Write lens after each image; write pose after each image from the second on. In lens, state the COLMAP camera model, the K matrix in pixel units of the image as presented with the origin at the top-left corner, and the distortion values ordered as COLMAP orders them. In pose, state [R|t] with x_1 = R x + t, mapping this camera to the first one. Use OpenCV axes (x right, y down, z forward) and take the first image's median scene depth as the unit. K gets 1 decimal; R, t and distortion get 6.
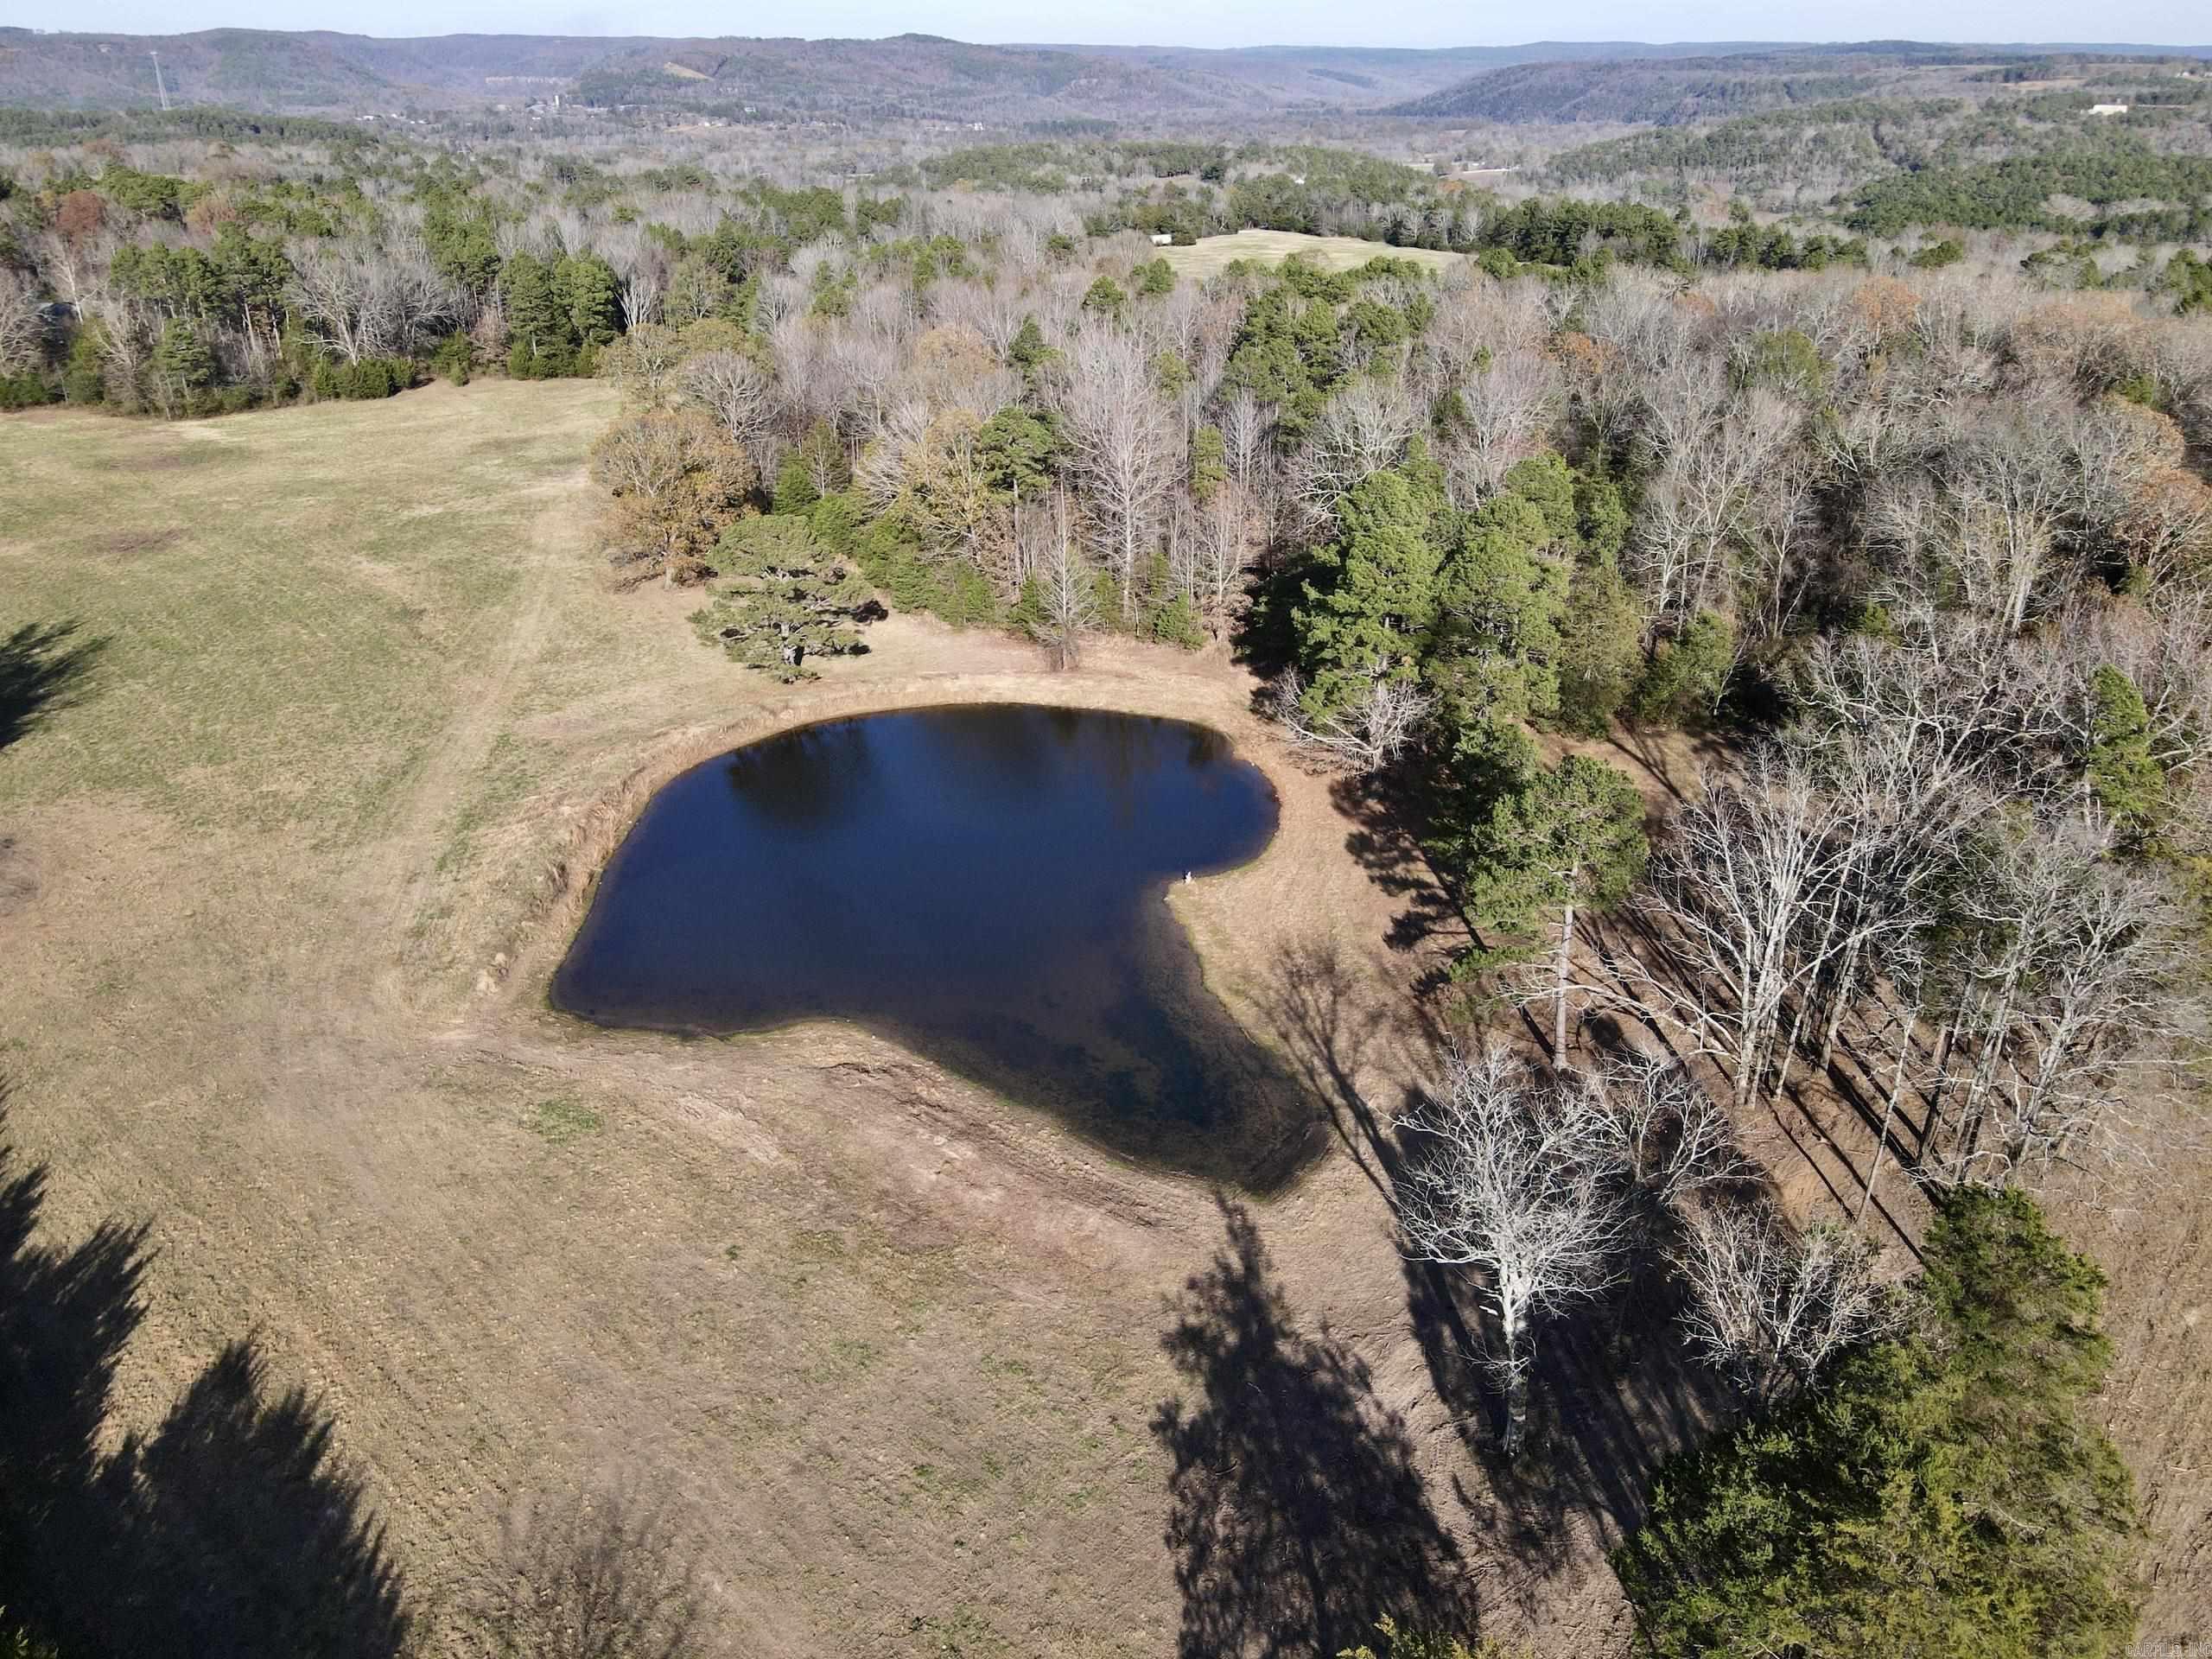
lens RADIAL K [[1629.9, 0, 1092.5], [0, 1629.9, 828.0], [0, 0, 1]] dist [0.000165, 0.024058]
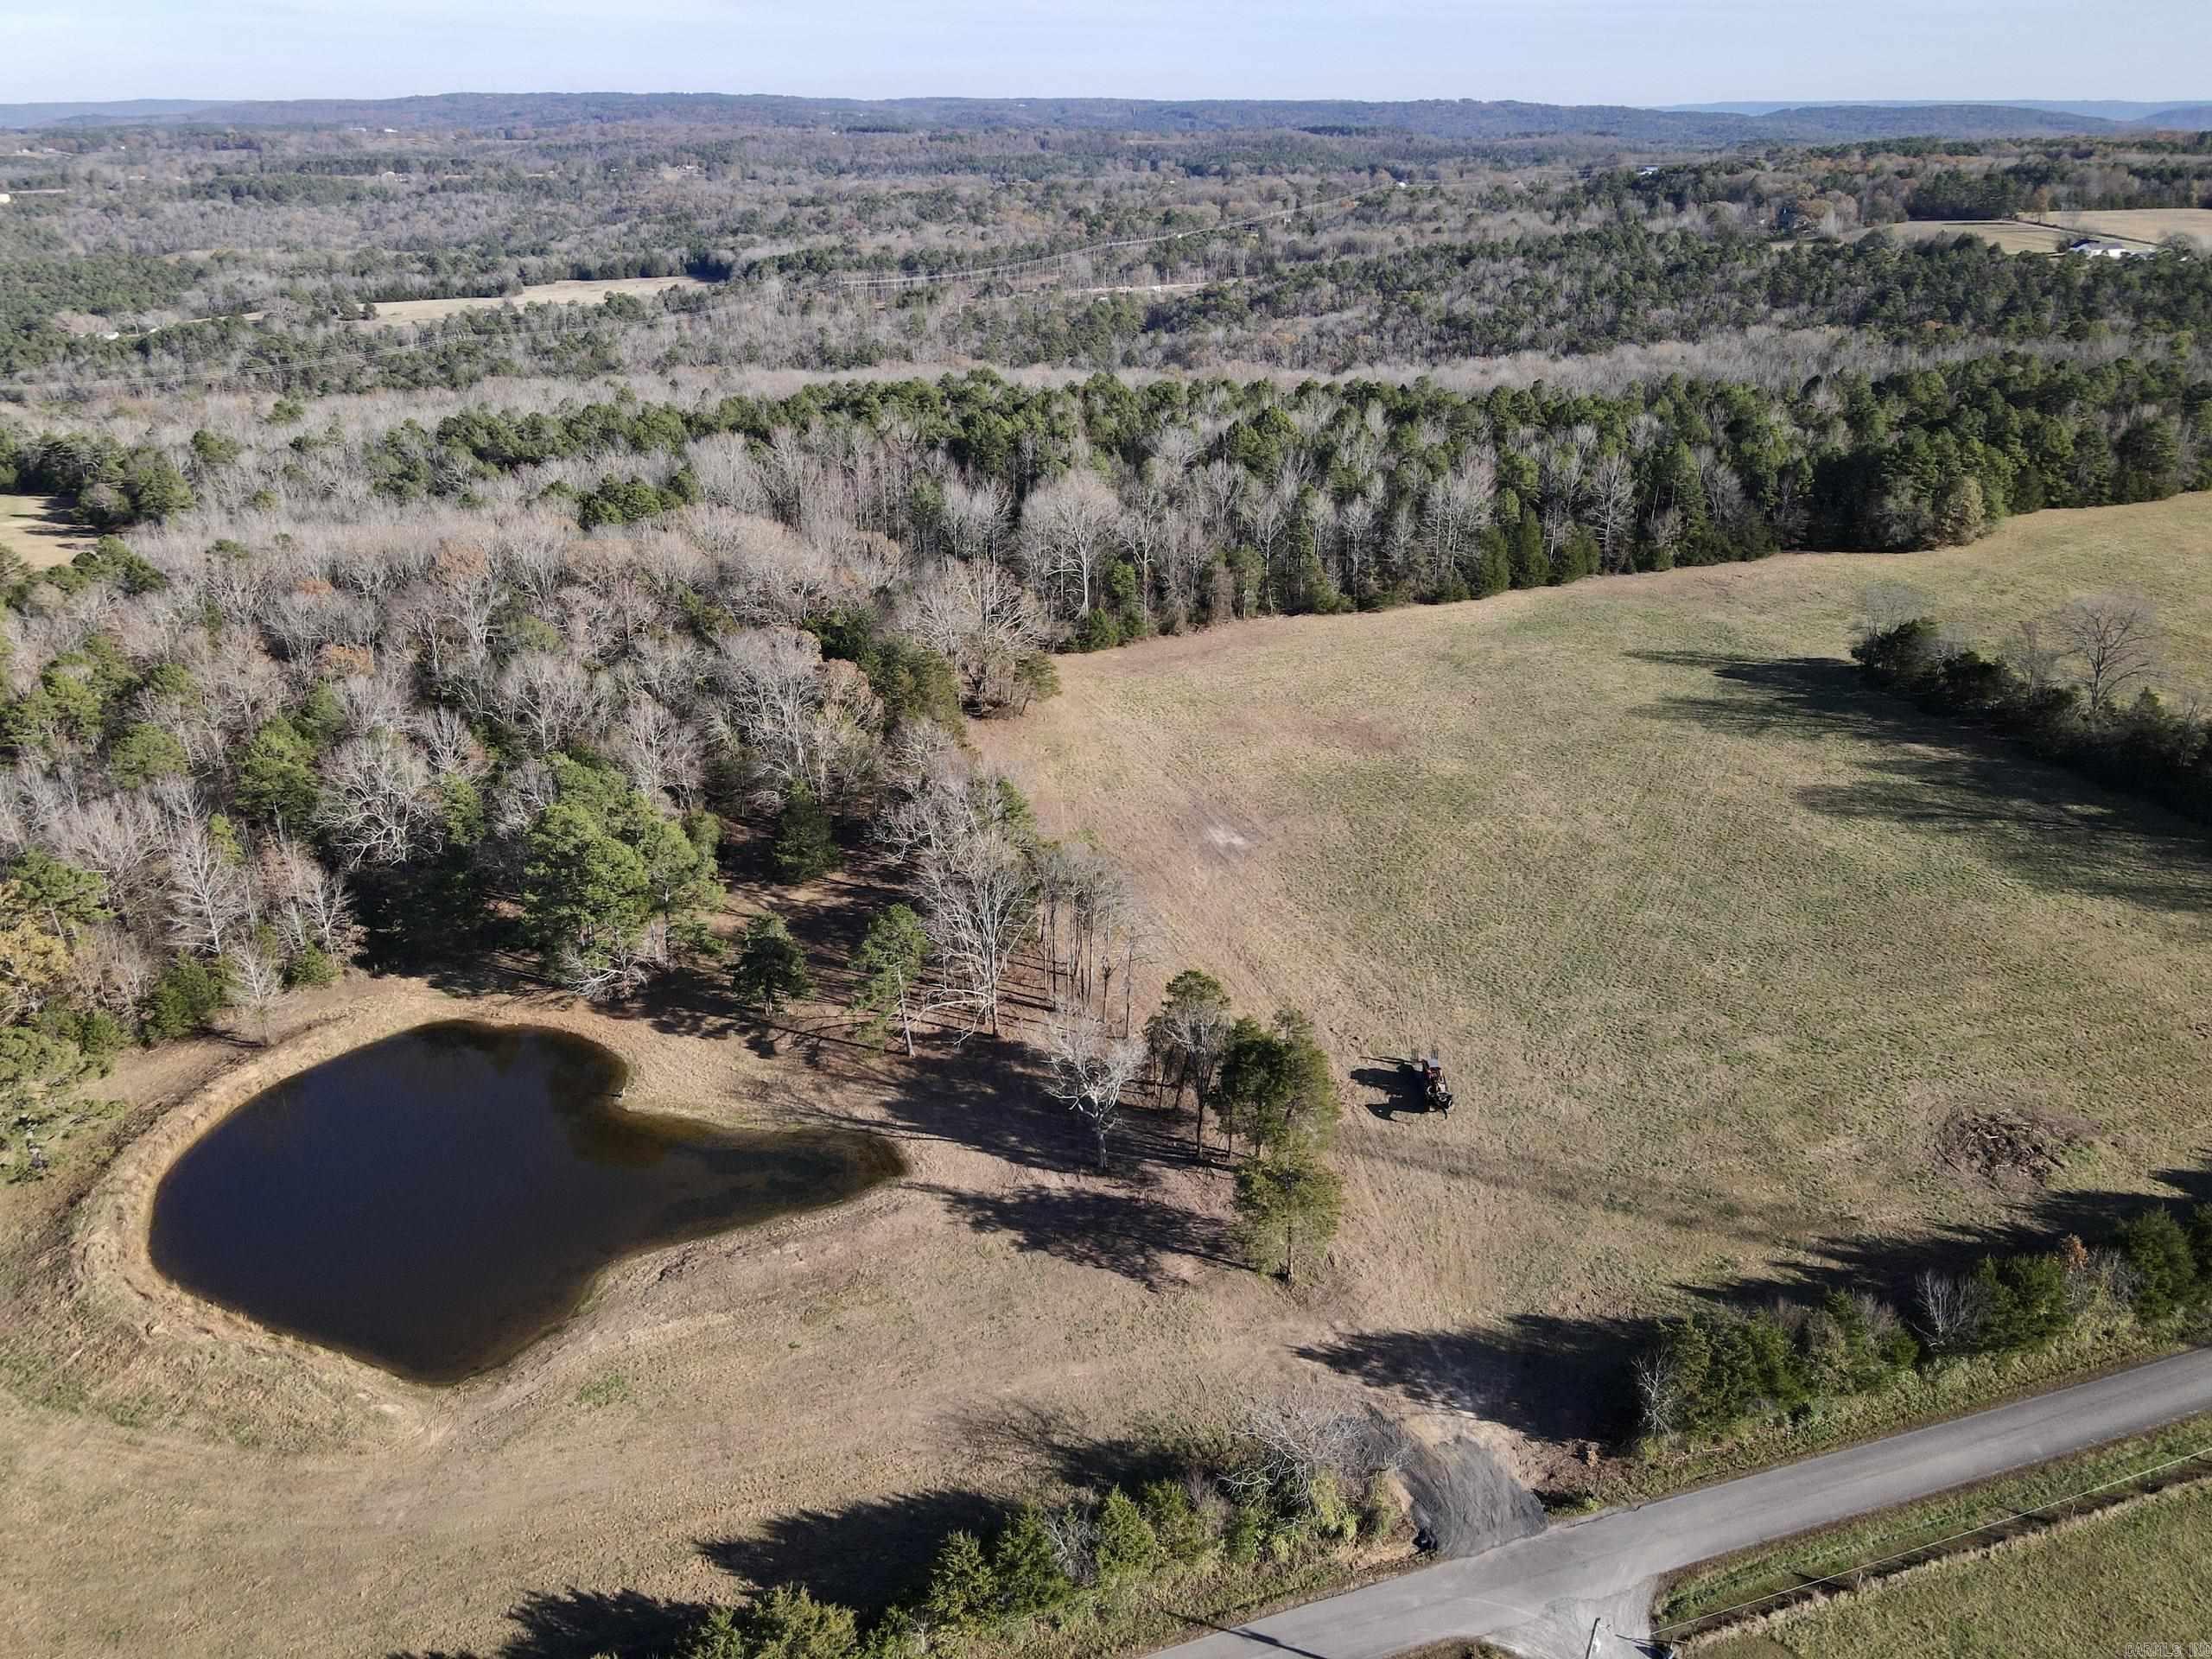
lens RADIAL K [[1629.9, 0, 1092.5], [0, 1629.9, 828.0], [0, 0, 1]] dist [0.000165, 0.024058]
pose [[0.446673, -0.366459, 0.816205, -1.117357], [0.386131, 0.901895, 0.193620, -0.397326], [-0.807085, 0.228678, 0.544353, -0.304840]]
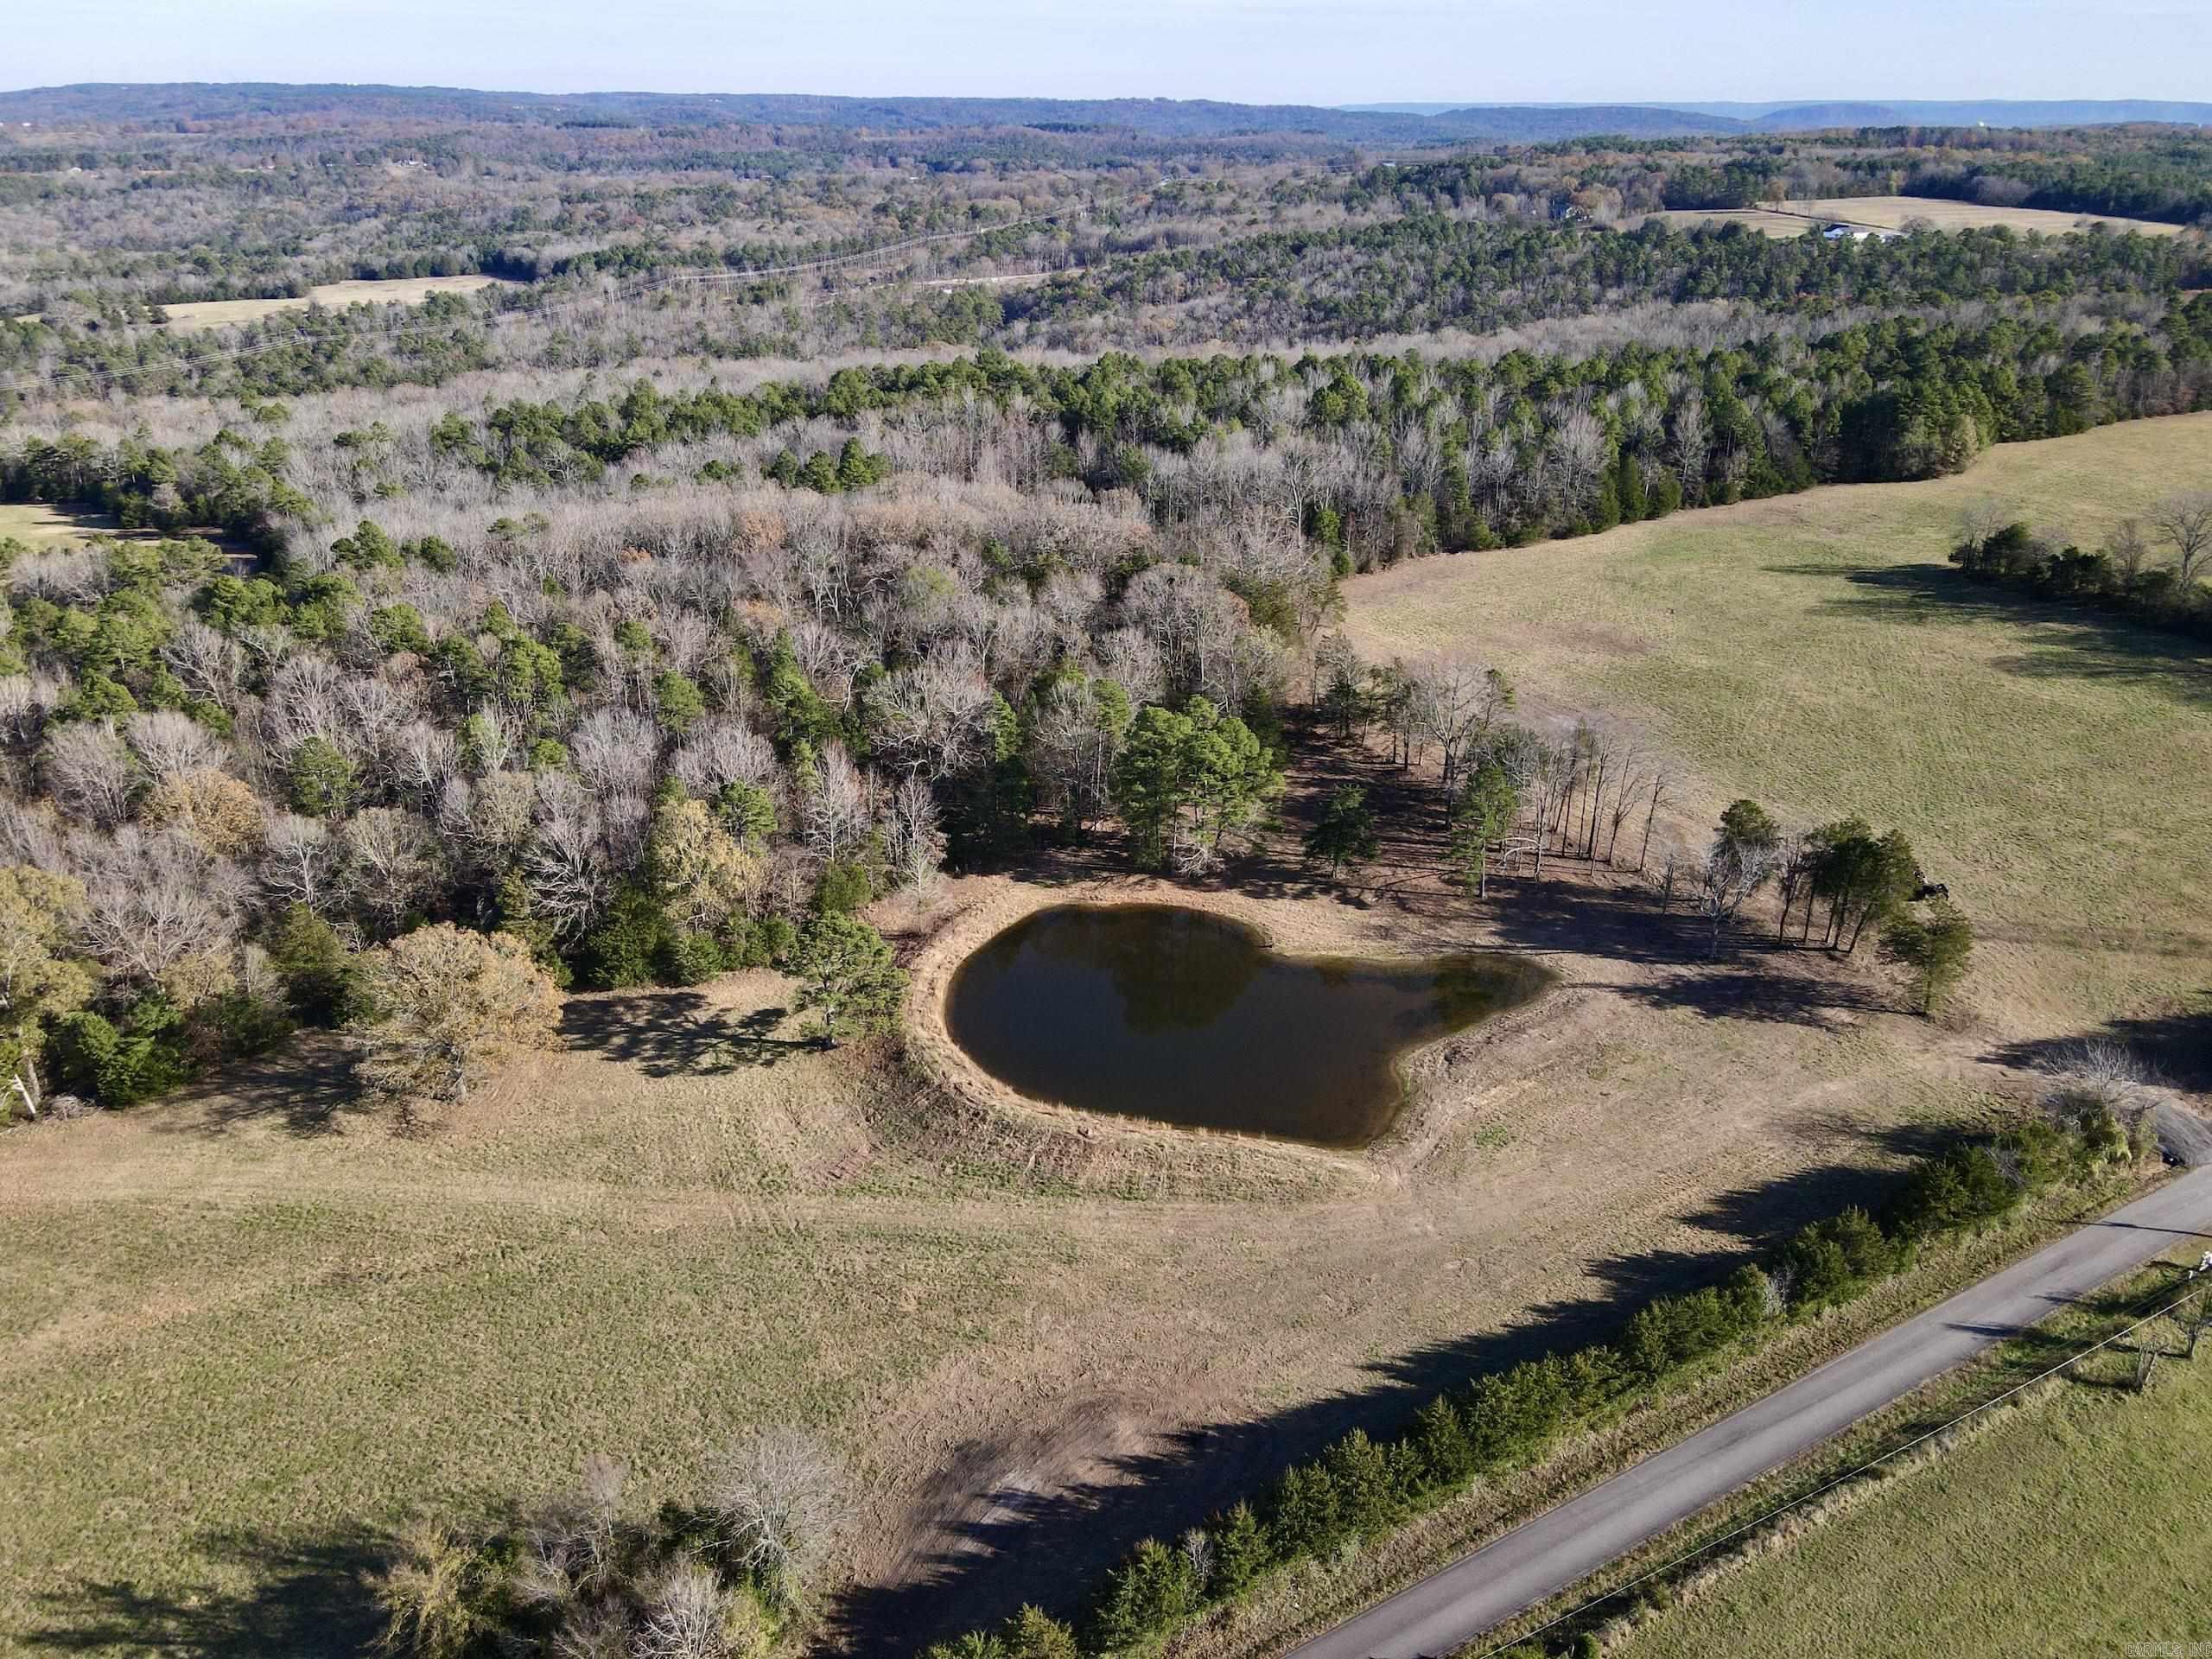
lens RADIAL K [[1629.9, 0, 1092.5], [0, 1629.9, 828.0], [0, 0, 1]] dist [0.000165, 0.024058]
pose [[0.276396, -0.393010, 0.877011, -1.874819], [0.409826, 0.873627, 0.262333, -0.781706], [-0.869280, 0.286914, 0.402533, 0.520216]]
